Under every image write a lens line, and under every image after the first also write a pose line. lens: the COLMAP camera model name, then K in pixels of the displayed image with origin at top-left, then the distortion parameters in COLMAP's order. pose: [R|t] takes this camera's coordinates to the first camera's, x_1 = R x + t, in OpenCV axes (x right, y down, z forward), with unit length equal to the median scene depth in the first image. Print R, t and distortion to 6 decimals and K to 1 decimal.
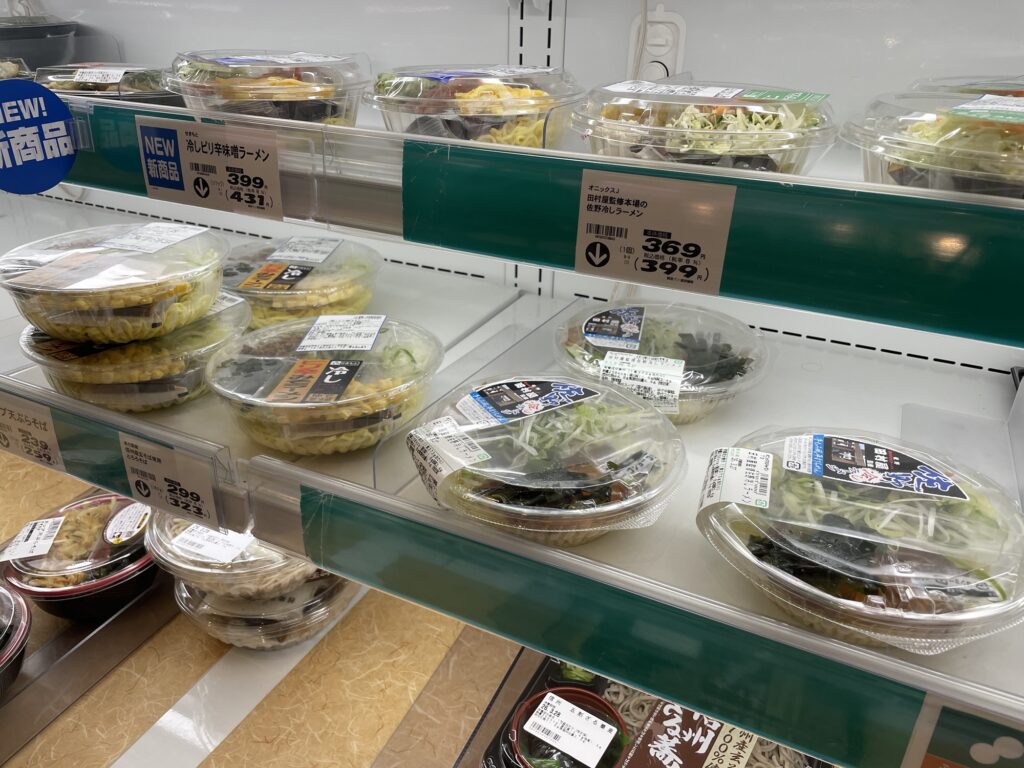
lens RADIAL K [[775.2, 0, 506.2], [0, 775.2, 377.8], [0, 0, 1]] dist [0.075061, -0.102469]
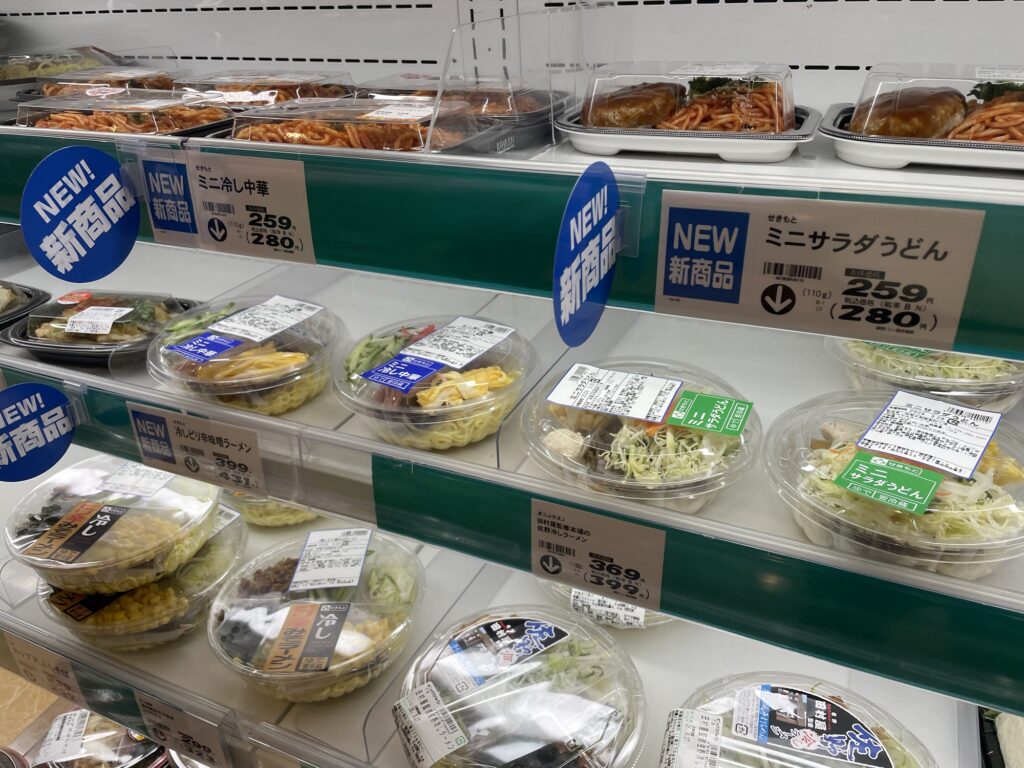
lens RADIAL K [[781.7, 0, 509.4], [0, 781.7, 380.4], [0, 0, 1]] dist [0.053311, -0.070728]
pose [[0.997977, -0.062706, -0.010482, 0.069350], [0.063050, 0.997339, 0.036602, -0.370582], [0.008159, -0.037189, 0.999275, -0.082866]]
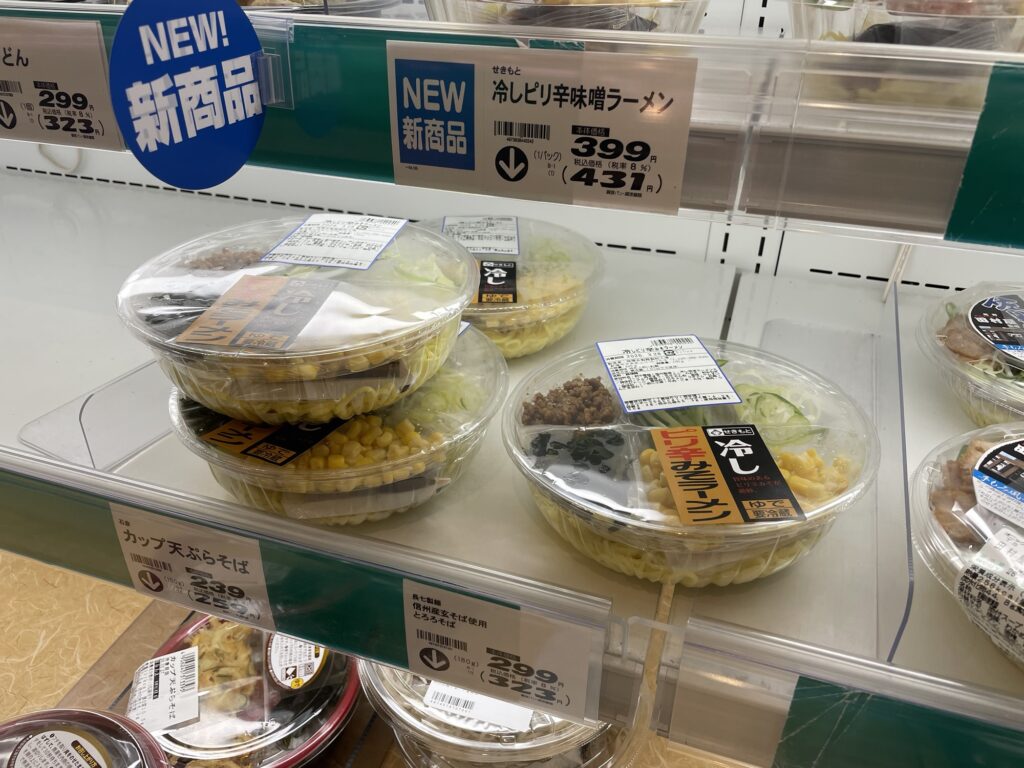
lens RADIAL K [[775.2, 0, 506.2], [0, 775.2, 377.8], [0, 0, 1]] dist [0.075061, -0.102469]
pose [[0.992024, -0.074472, 0.101700, -0.463885], [0.066782, 0.994789, 0.077034, -0.127300], [-0.106907, -0.069628, 0.991828, 0.404981]]
